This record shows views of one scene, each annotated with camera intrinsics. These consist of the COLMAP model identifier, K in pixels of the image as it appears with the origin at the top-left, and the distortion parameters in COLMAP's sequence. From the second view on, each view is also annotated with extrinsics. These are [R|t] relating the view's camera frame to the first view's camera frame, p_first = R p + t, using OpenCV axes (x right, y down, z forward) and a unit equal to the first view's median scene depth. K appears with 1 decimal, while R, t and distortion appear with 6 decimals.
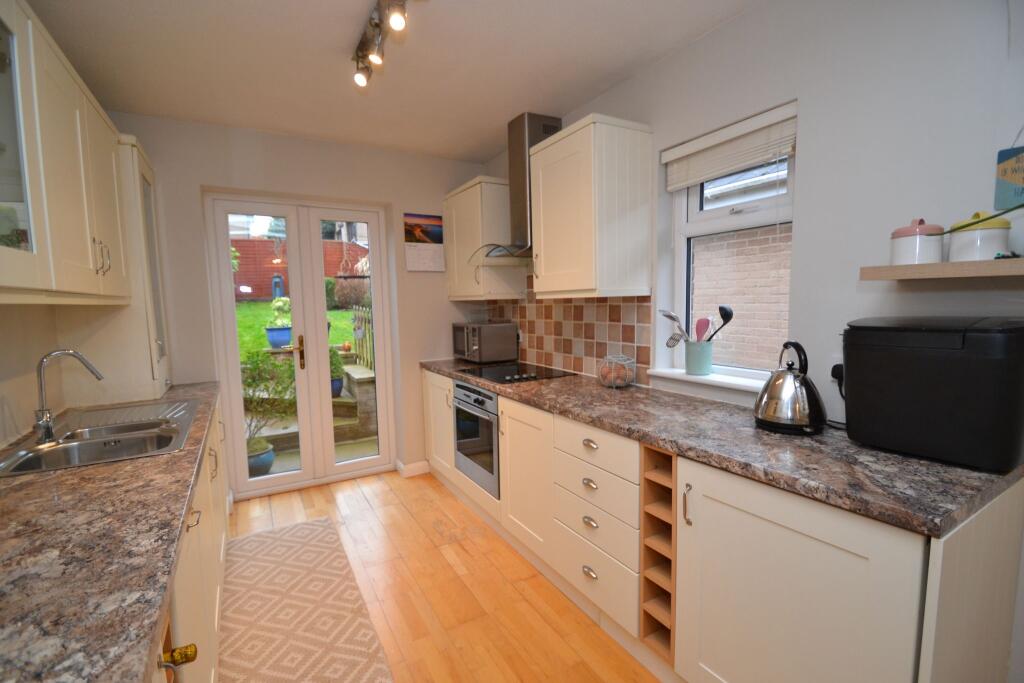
lens RADIAL K [[461.3, 0, 506.2], [0, 461.3, 345.0], [0, 0, 1]] dist [0.021603, -0.022438]
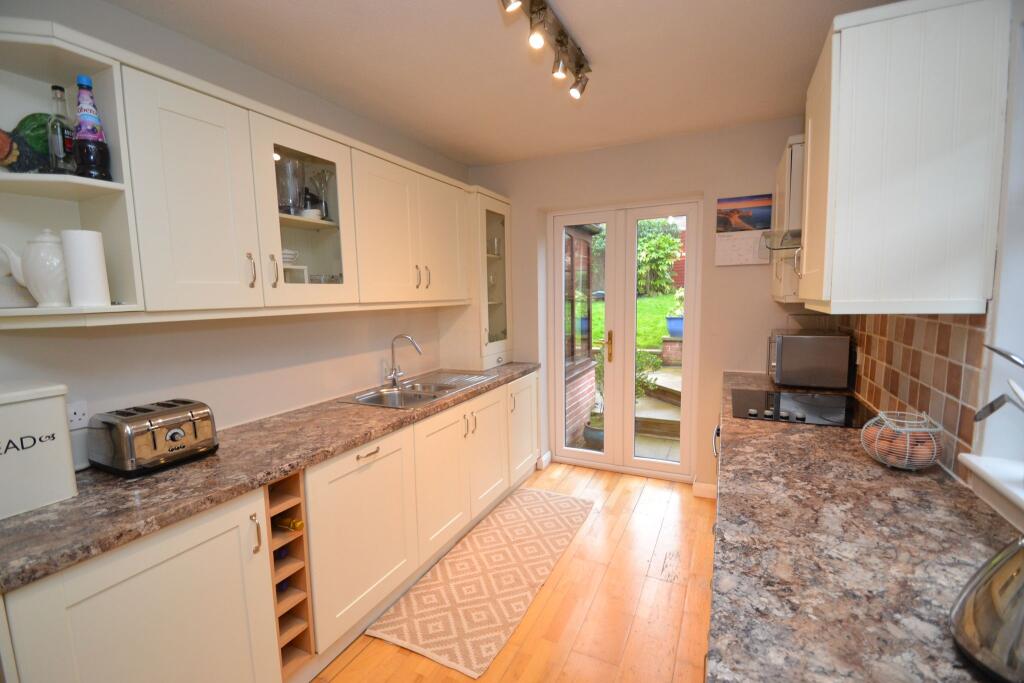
lens RADIAL K [[461.3, 0, 506.2], [0, 461.3, 345.0], [0, 0, 1]] dist [0.021603, -0.022438]
pose [[0.553246, 0.101354, -0.826829, 0.391467], [-0.069334, 0.994729, 0.075543, -0.065080], [0.830128, 0.015534, 0.557357, 0.239988]]
